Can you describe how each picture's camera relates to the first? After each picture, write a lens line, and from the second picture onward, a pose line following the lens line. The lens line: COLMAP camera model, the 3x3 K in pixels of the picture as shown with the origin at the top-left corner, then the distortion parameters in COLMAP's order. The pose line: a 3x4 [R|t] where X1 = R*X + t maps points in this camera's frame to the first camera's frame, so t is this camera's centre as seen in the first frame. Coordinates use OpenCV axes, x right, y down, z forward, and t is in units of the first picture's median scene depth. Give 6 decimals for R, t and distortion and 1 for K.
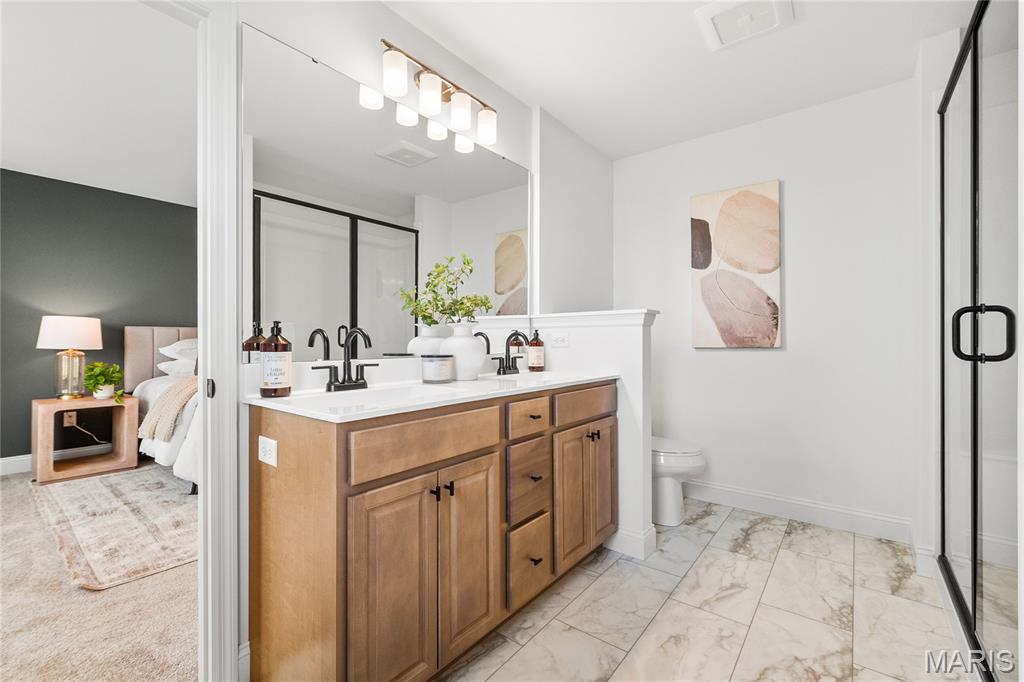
lens RADIAL K [[438.0, 0, 516.3], [0, 438.0, 344.9], [0, 0, 1]] dist [0.000815, 0.000458]
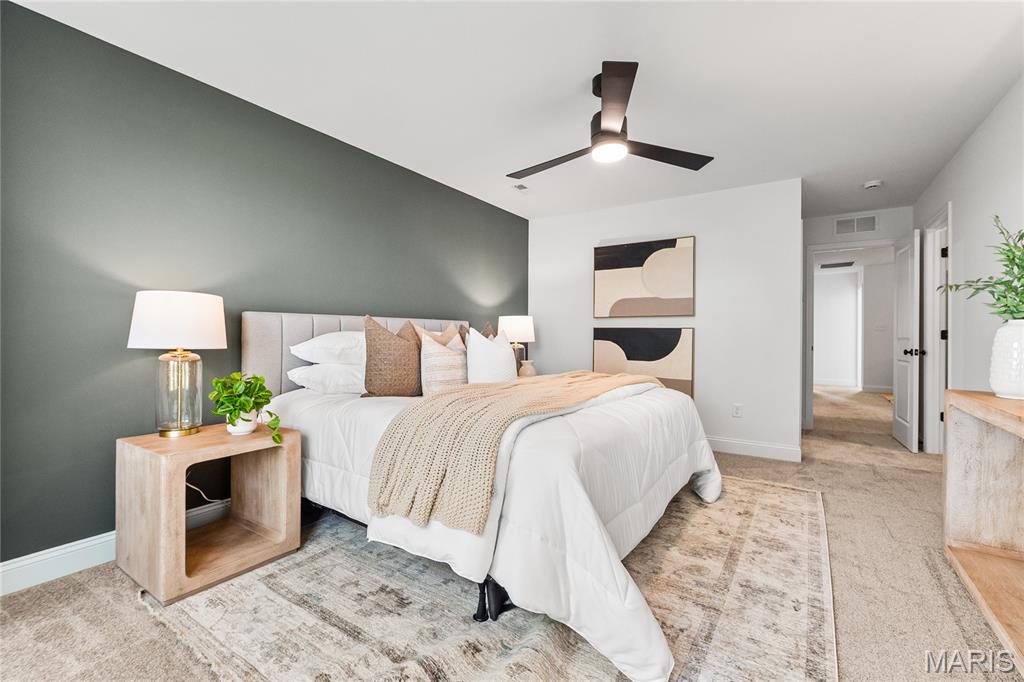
lens RADIAL K [[438.0, 0, 511.1], [0, 438.0, 336.2], [0, 0, 1]] dist [0.000815, 0.000458]
pose [[0.996325, 0.003408, 0.085588, -0.631835], [-0.003098, 0.999988, -0.003750, -0.007207], [-0.085600, 0.003471, 0.996324, 0.382157]]
